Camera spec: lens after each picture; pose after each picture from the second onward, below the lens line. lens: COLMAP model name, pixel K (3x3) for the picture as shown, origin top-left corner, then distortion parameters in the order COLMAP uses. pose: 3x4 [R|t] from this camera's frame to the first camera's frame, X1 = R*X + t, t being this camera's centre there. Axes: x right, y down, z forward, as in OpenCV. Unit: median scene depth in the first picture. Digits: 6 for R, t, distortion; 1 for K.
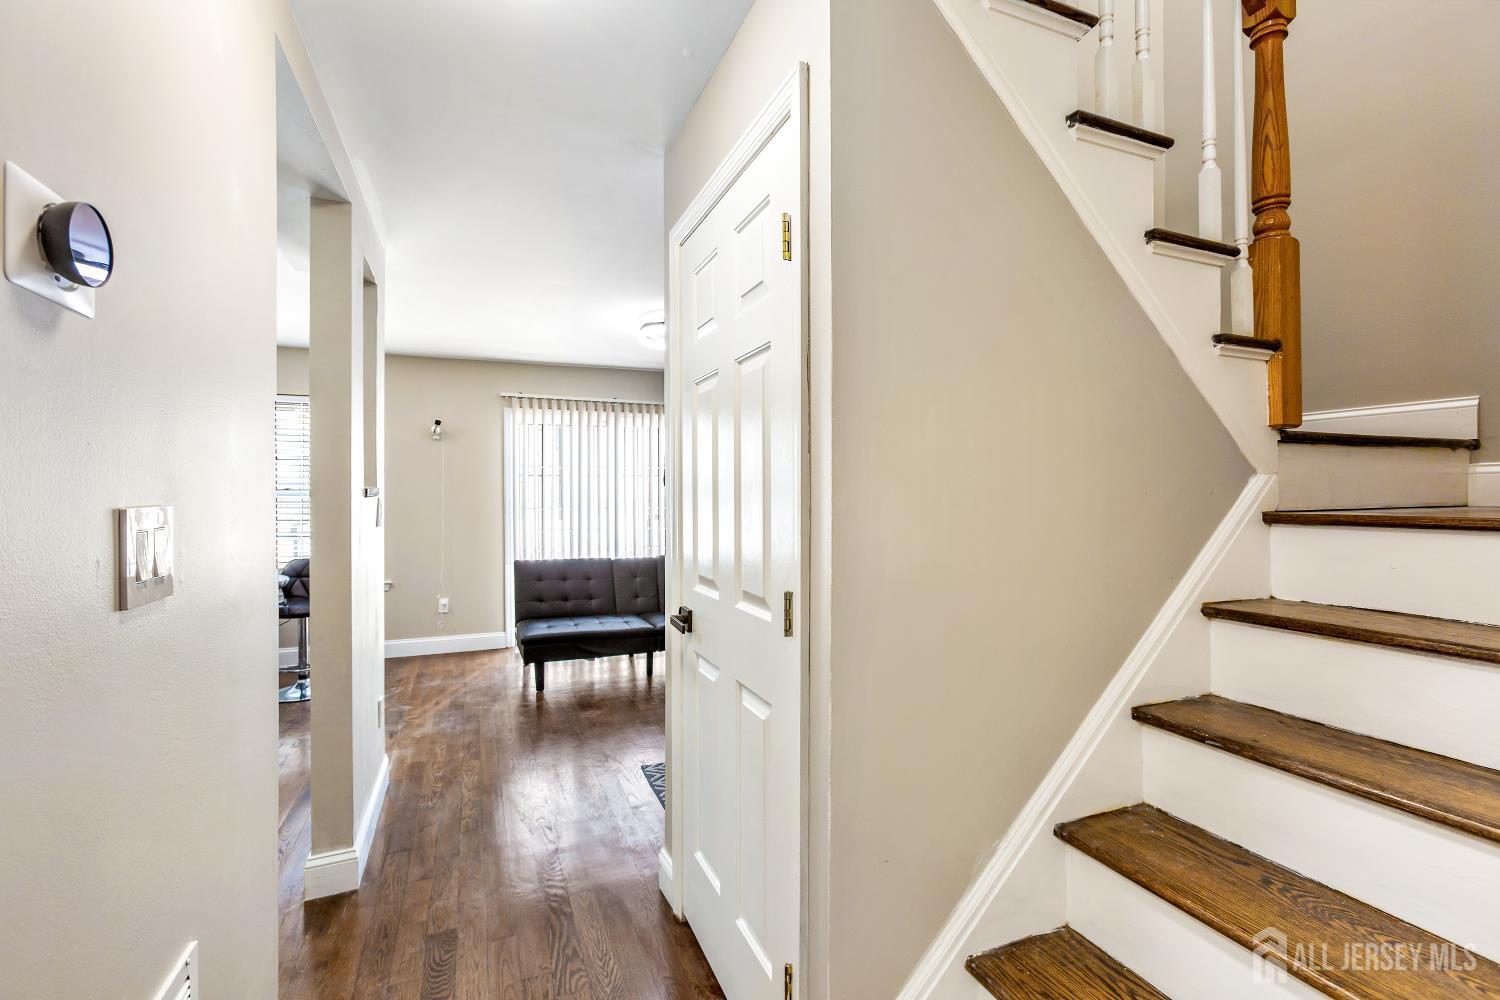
lens RADIAL K [[671.3, 0, 746.1], [0, 671.3, 489.6], [0, 0, 1]] dist [-0.014766, 0.009830]
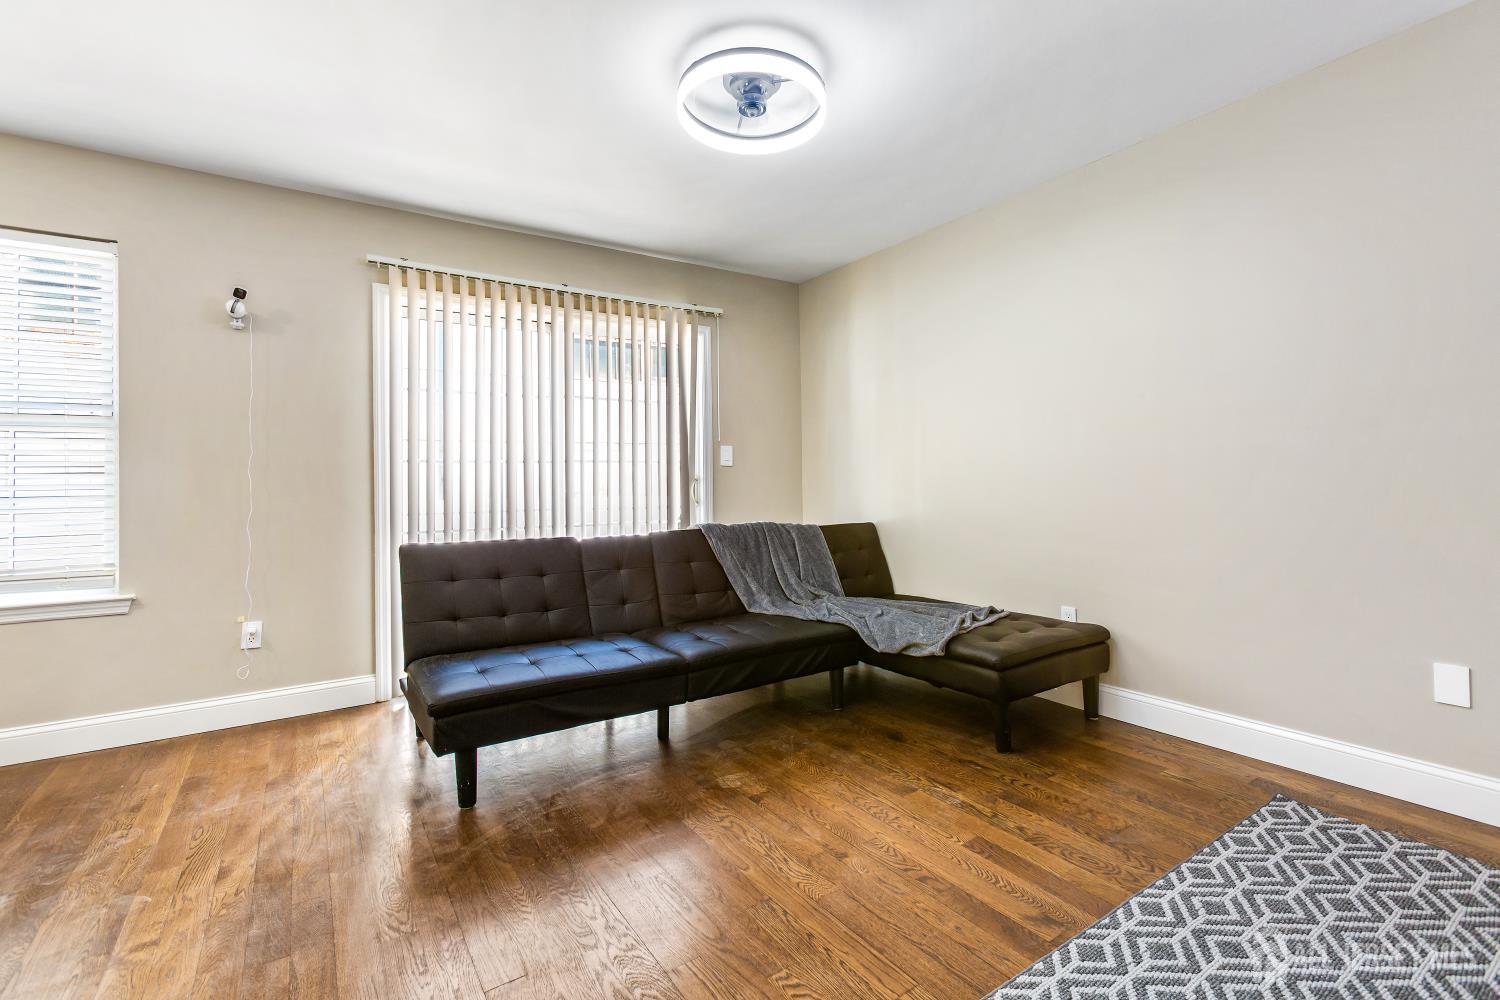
lens RADIAL K [[671.3, 0, 760.5], [0, 671.3, 469.2], [0, 0, 1]] dist [-0.014766, 0.009830]
pose [[0.978404, -0.005008, 0.206641, -0.176887], [0.008297, 0.999852, -0.015052, 0.056399], [-0.206535, 0.016442, 0.978301, 0.424781]]
